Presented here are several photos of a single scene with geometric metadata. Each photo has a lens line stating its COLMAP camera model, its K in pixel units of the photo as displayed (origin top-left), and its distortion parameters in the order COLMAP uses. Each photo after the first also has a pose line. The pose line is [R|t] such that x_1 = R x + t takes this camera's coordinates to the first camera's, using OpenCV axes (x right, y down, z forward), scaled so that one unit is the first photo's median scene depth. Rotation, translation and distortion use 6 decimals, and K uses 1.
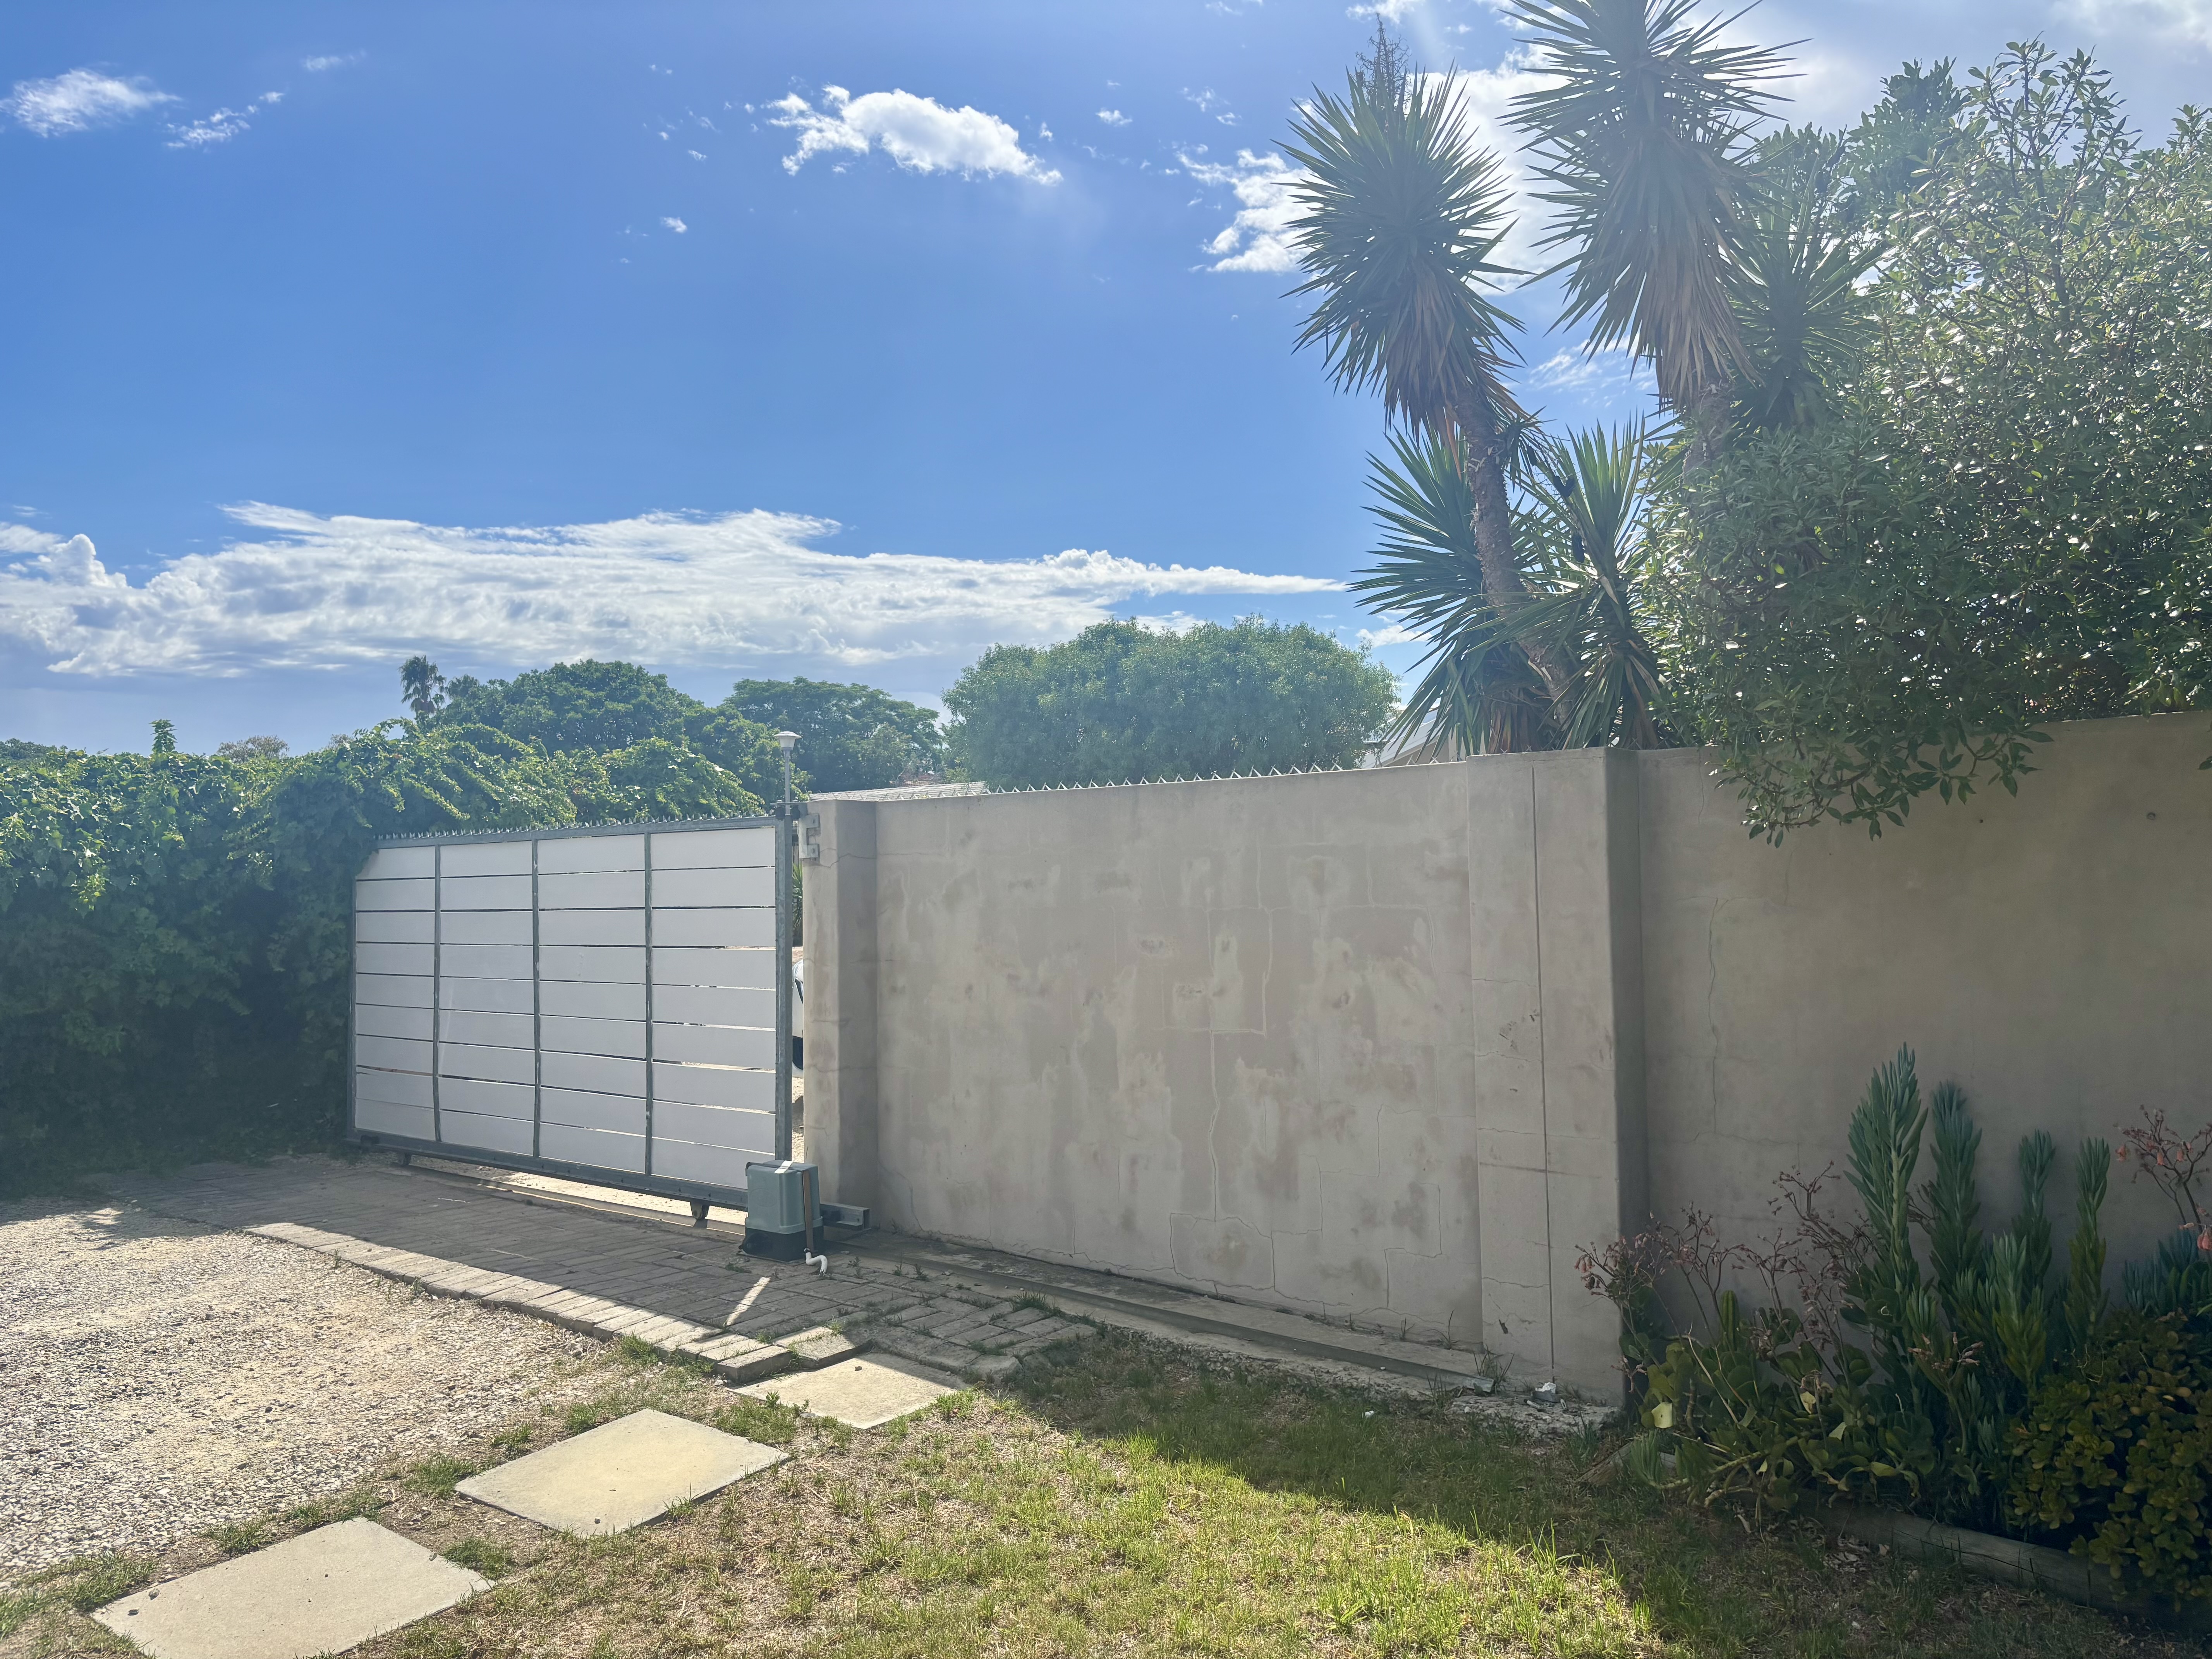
lens RADIAL K [[1649.6, 0, 1106.0], [0, 1649.6, 829.5], [0, 0, 1]] dist [0.000789, 0.000526]
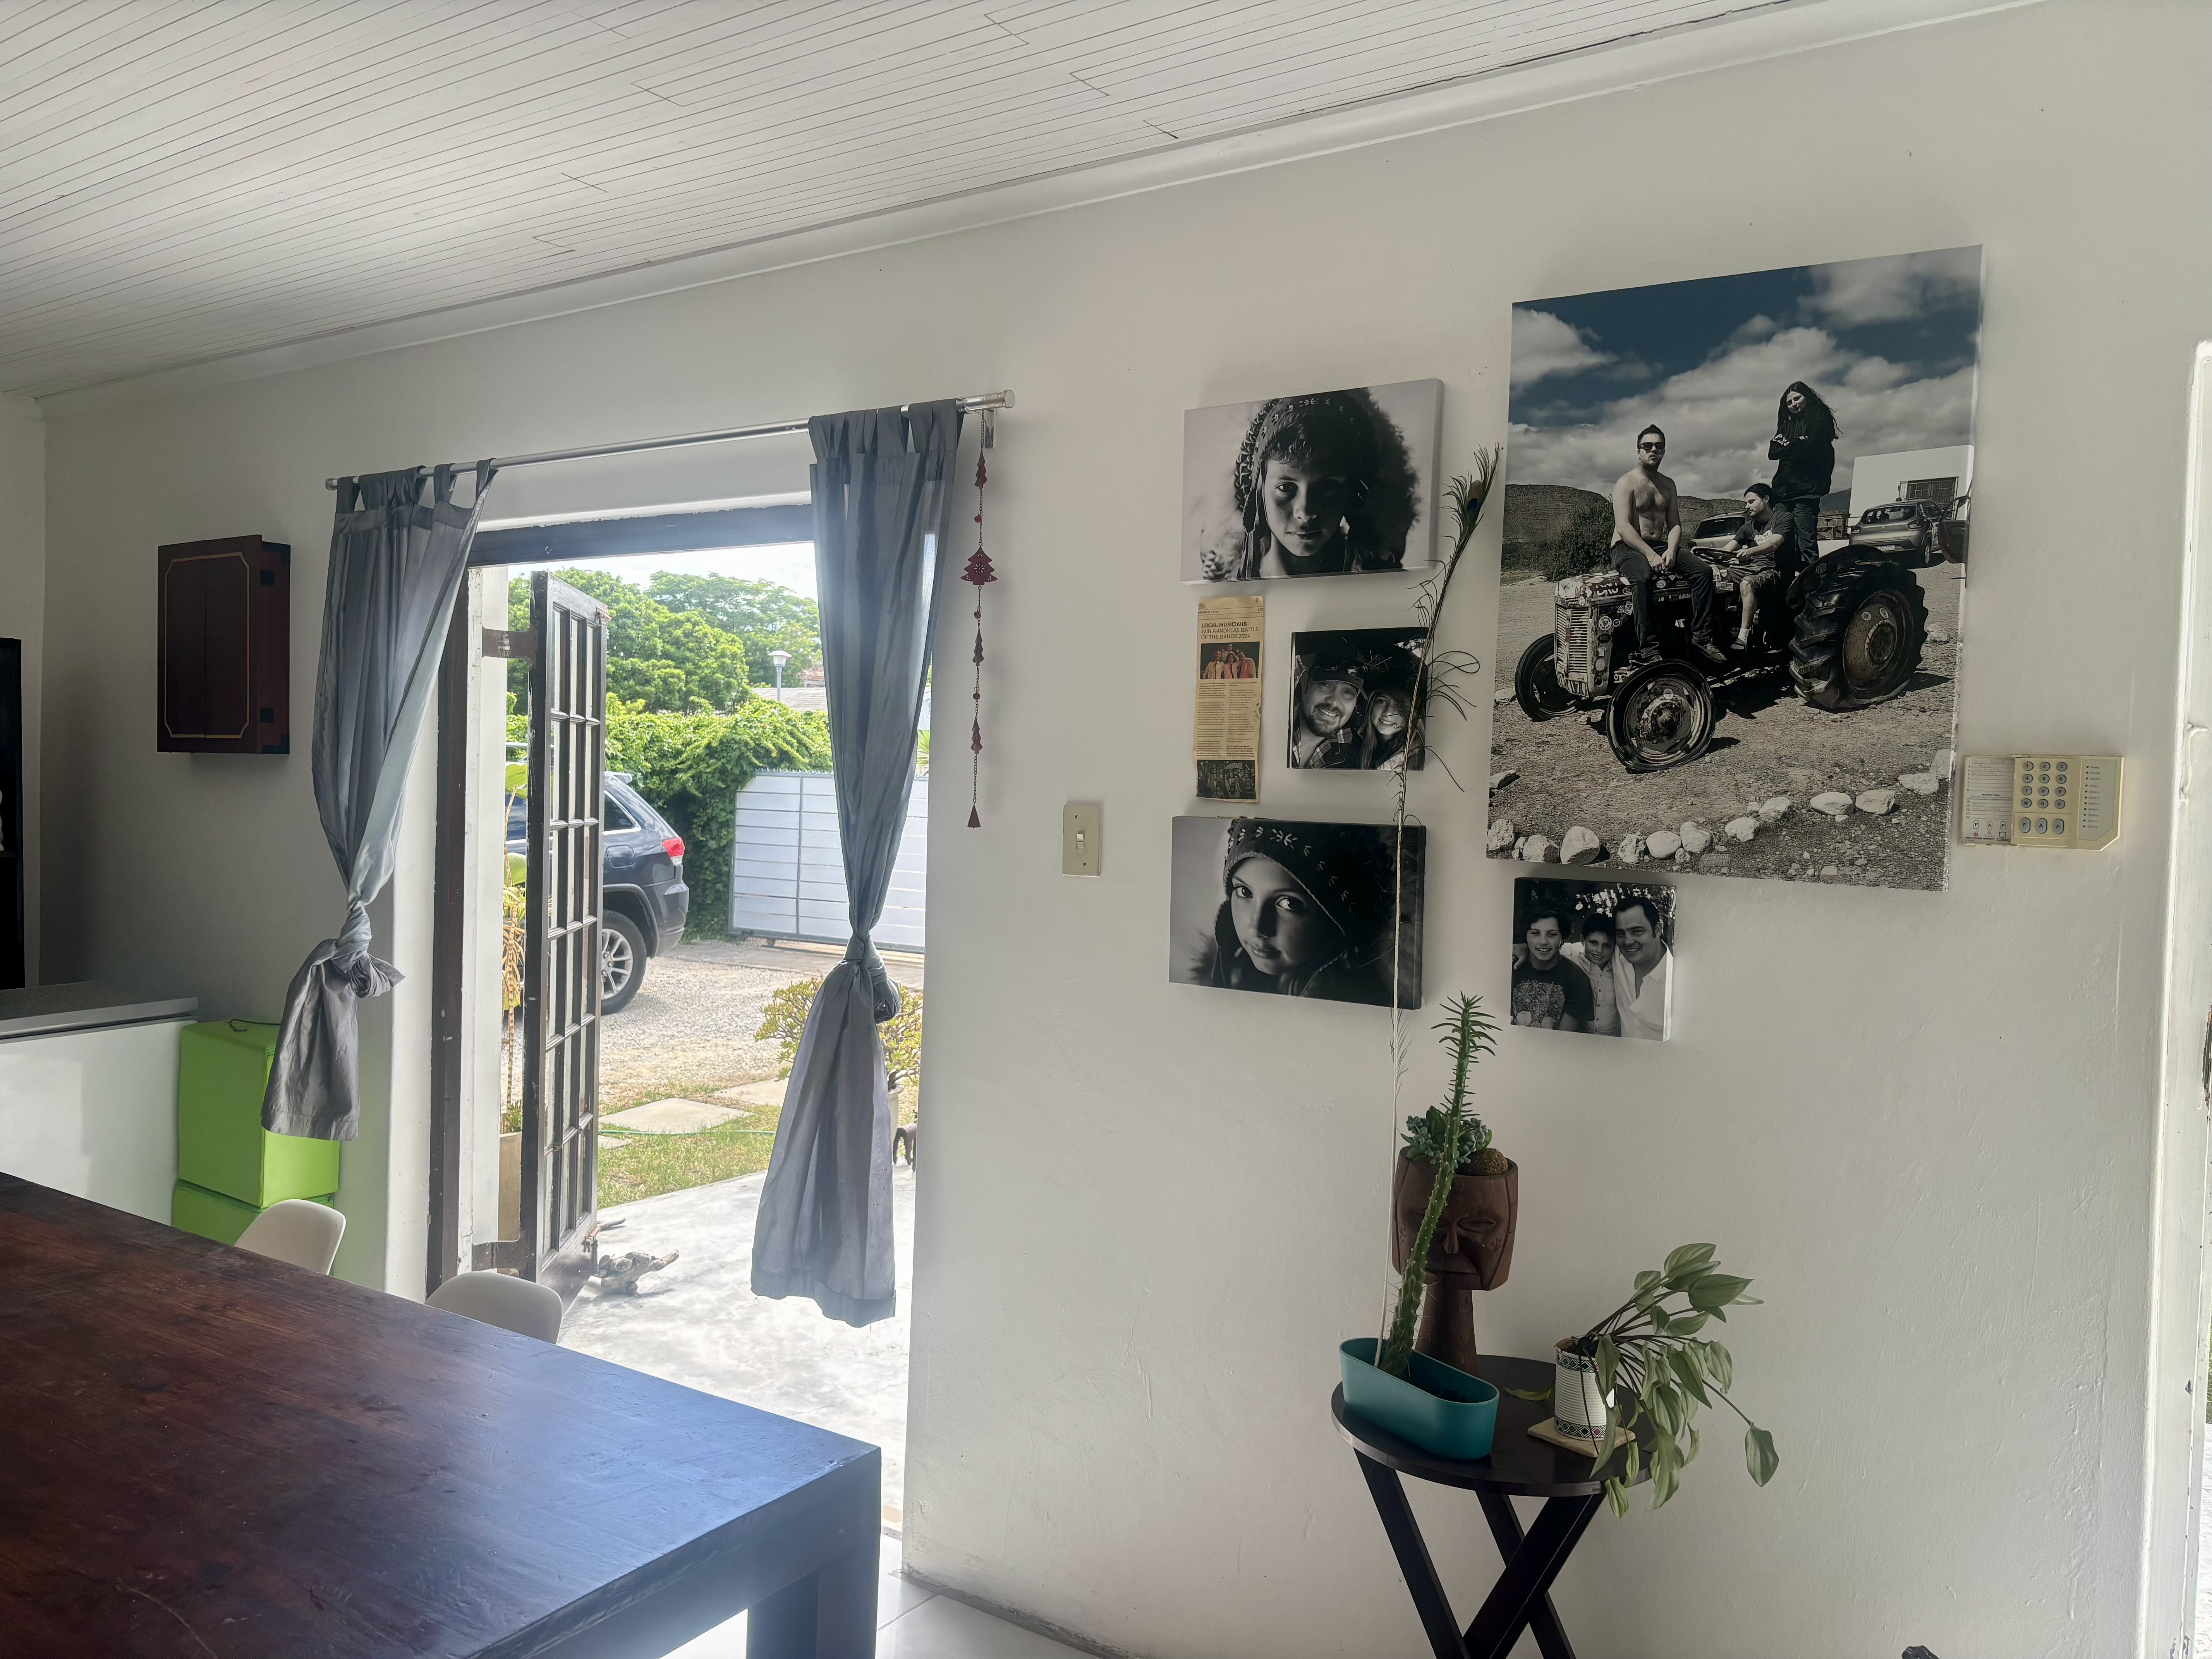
lens RADIAL K [[1649.6, 0, 1106.0], [0, 1649.6, 829.5], [0, 0, 1]] dist [0.000789, 0.000526]
pose [[0.994914, 0.042419, 0.091362, -0.074938], [-0.048361, 0.996788, 0.063837, -0.021847], [-0.088361, -0.067930, 0.993769, -0.291752]]
